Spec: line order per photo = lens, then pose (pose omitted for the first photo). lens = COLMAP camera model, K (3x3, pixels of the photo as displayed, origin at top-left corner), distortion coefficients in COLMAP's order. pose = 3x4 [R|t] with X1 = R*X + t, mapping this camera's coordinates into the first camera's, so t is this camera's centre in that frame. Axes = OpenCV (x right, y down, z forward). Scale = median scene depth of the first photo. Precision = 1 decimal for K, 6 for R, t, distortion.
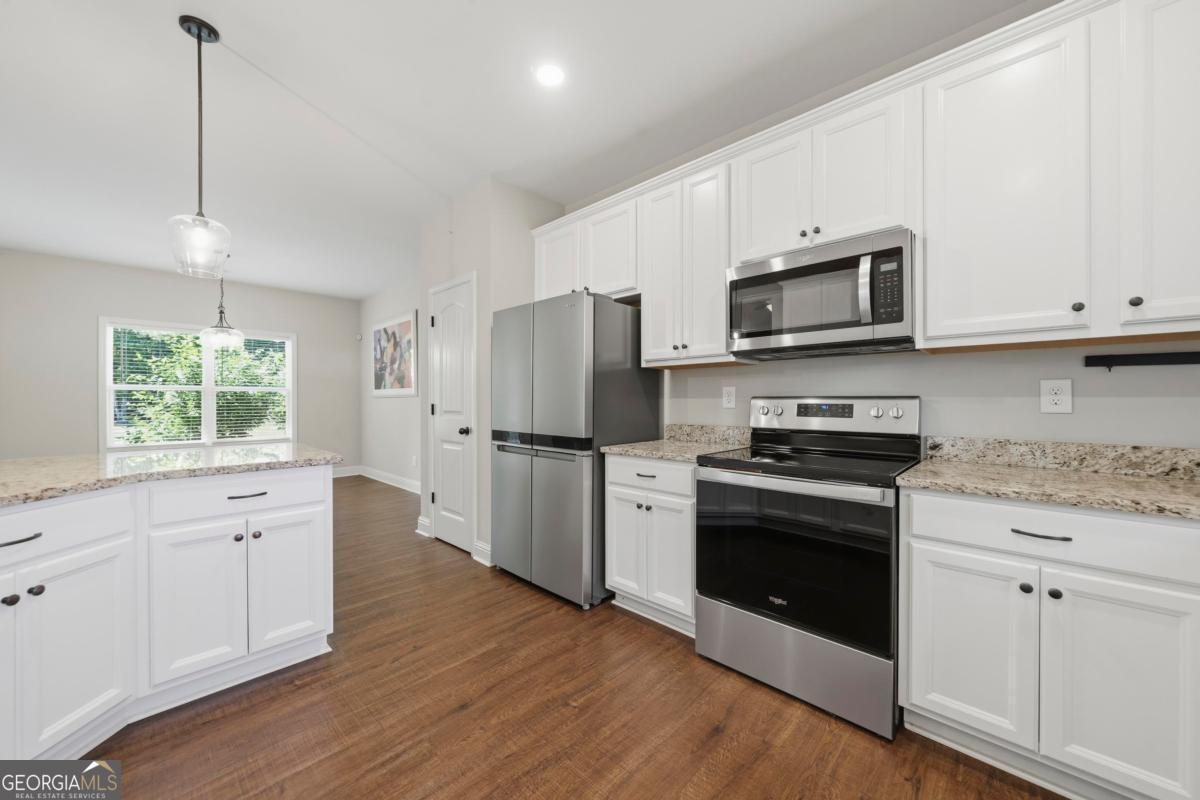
lens RADIAL K [[437.7, 0, 601.3], [0, 437.7, 403.2], [0, 0, 1]] dist [-0.002074, -0.000077]
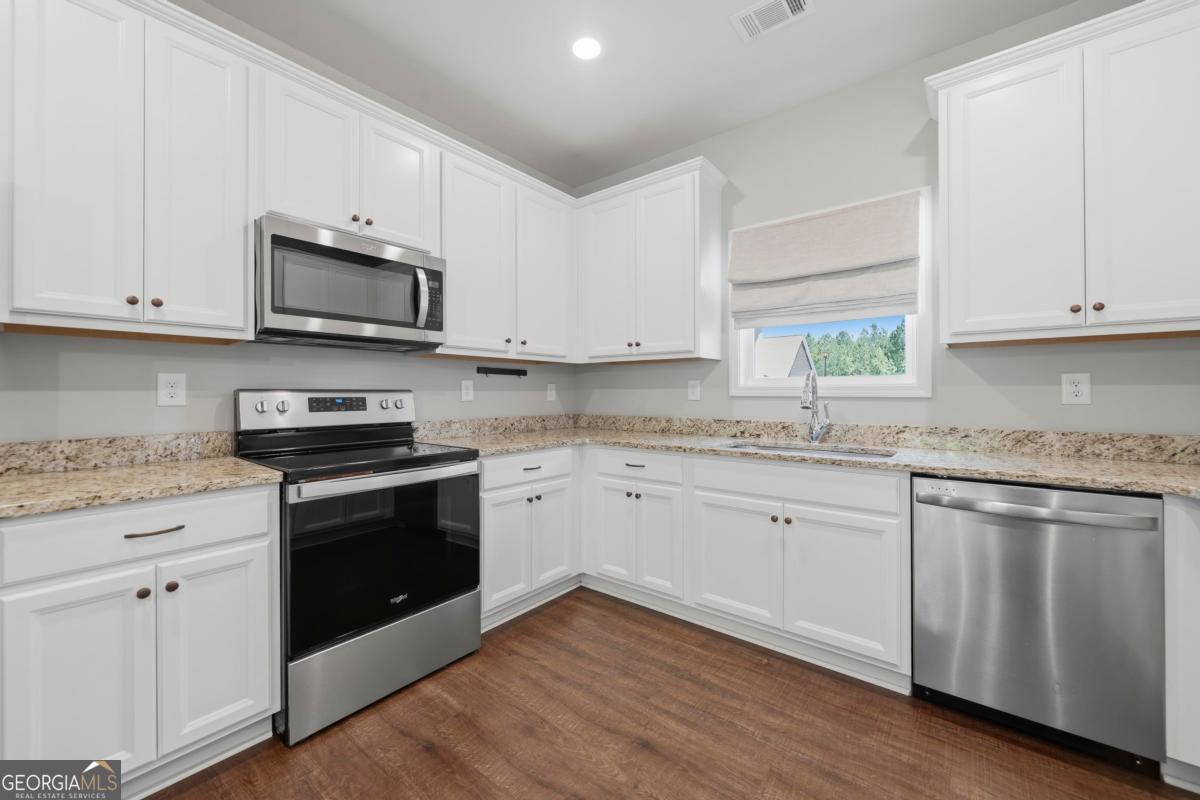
lens RADIAL K [[469.1, 0, 596.6], [0, 469.1, 391.3], [0, 0, 1]] dist [0.000730, 0.000145]
pose [[-0.078100, 0.002844, 0.996942, -0.574114], [0.008178, 0.999964, -0.002212, -0.004793], [-0.996912, 0.007981, -0.078120, 0.540740]]
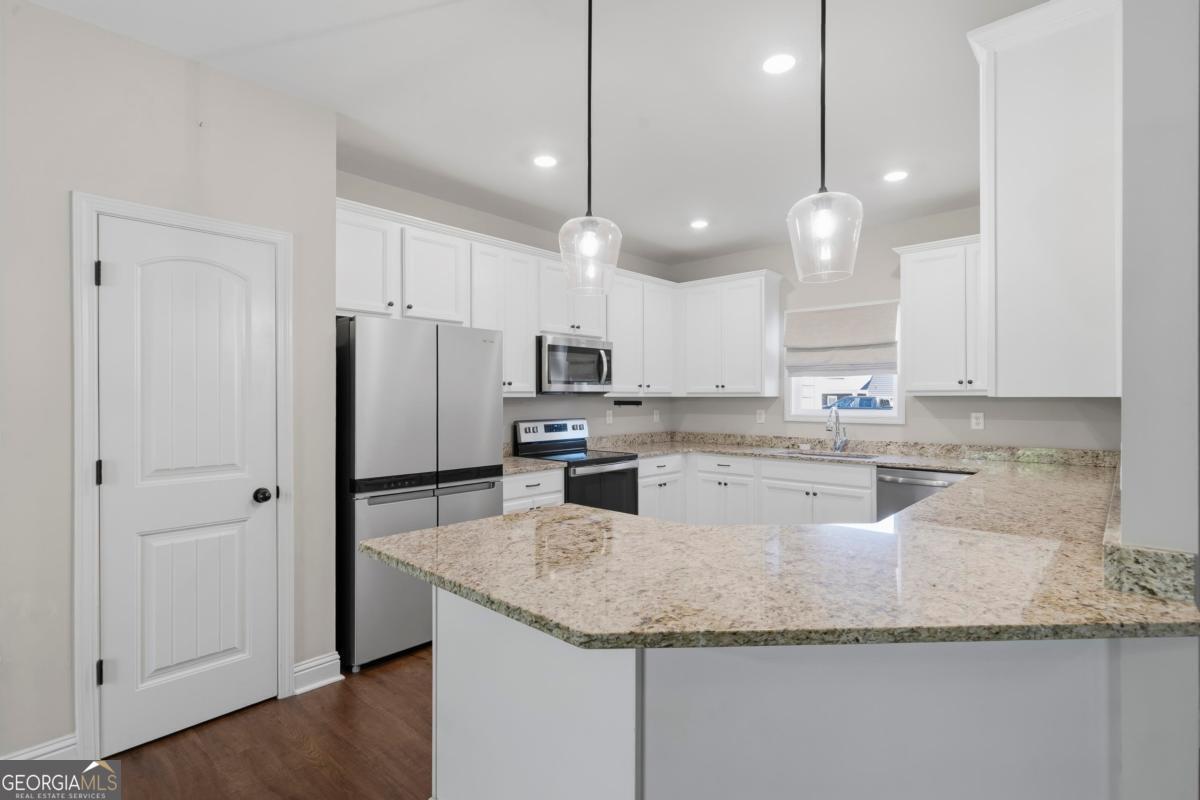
lens RADIAL K [[570.7, 0, 600.0], [0, 570.7, 400.0], [0, 0, 1]] dist [0.000277, 0.000082]
pose [[-0.017699, -0.003894, 0.999836, -1.736163], [0.009079, 0.999951, 0.004055, -0.100743], [-0.999802, 0.009150, -0.017662, 0.903045]]
